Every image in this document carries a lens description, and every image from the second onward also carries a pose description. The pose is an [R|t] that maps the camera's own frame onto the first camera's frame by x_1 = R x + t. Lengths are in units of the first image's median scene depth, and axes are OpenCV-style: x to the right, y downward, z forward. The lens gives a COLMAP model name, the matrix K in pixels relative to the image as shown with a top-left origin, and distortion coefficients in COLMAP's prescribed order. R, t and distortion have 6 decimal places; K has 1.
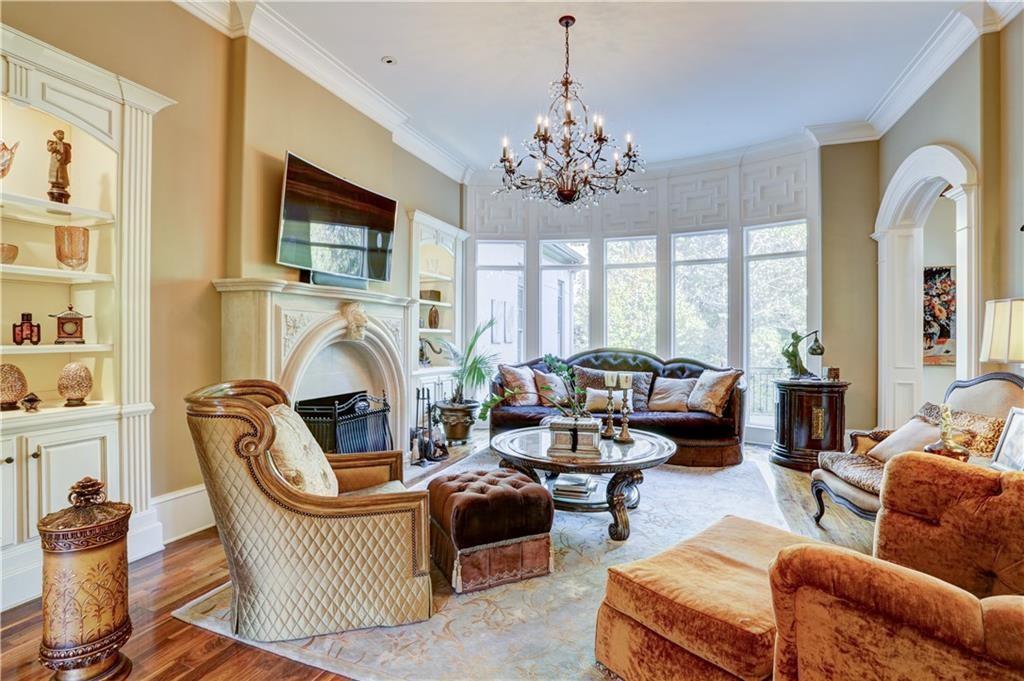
lens RADIAL K [[487.4, 0, 500.5], [0, 487.4, 336.4], [0, 0, 1]] dist [-0.048550, 0.012244]
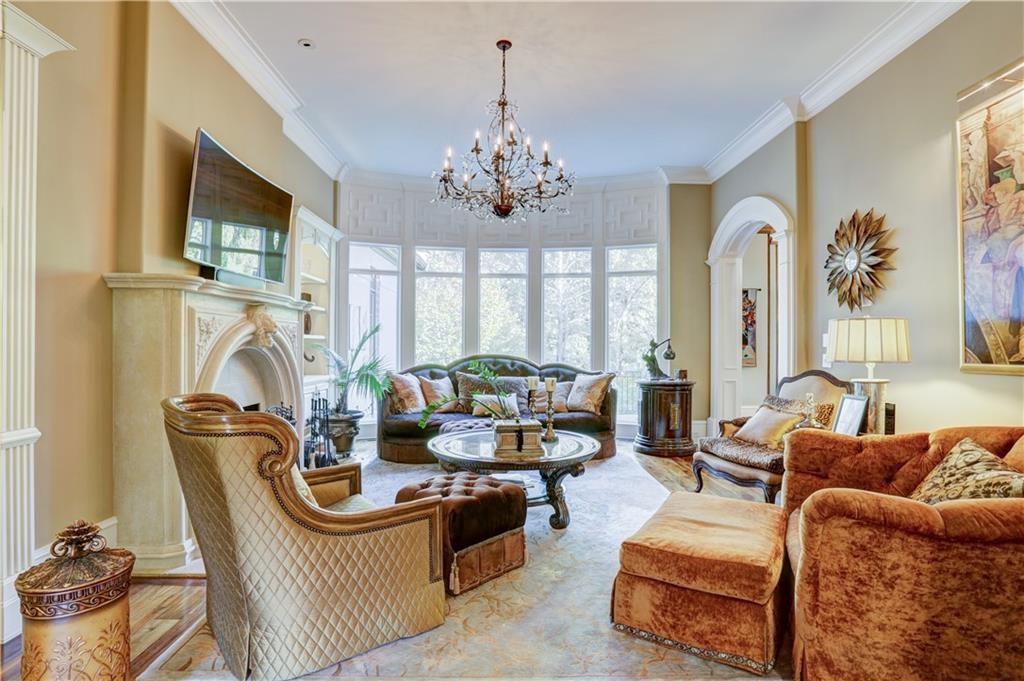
lens RADIAL K [[487.4, 0, 530.2], [0, 487.4, 341.8], [0, 0, 1]] dist [-0.048550, 0.012244]
pose [[0.932036, 0.002699, 0.362355, -0.211632], [-0.001759, 0.999994, -0.002924, -0.000965], [-0.362361, 0.002088, 0.932036, -0.007414]]
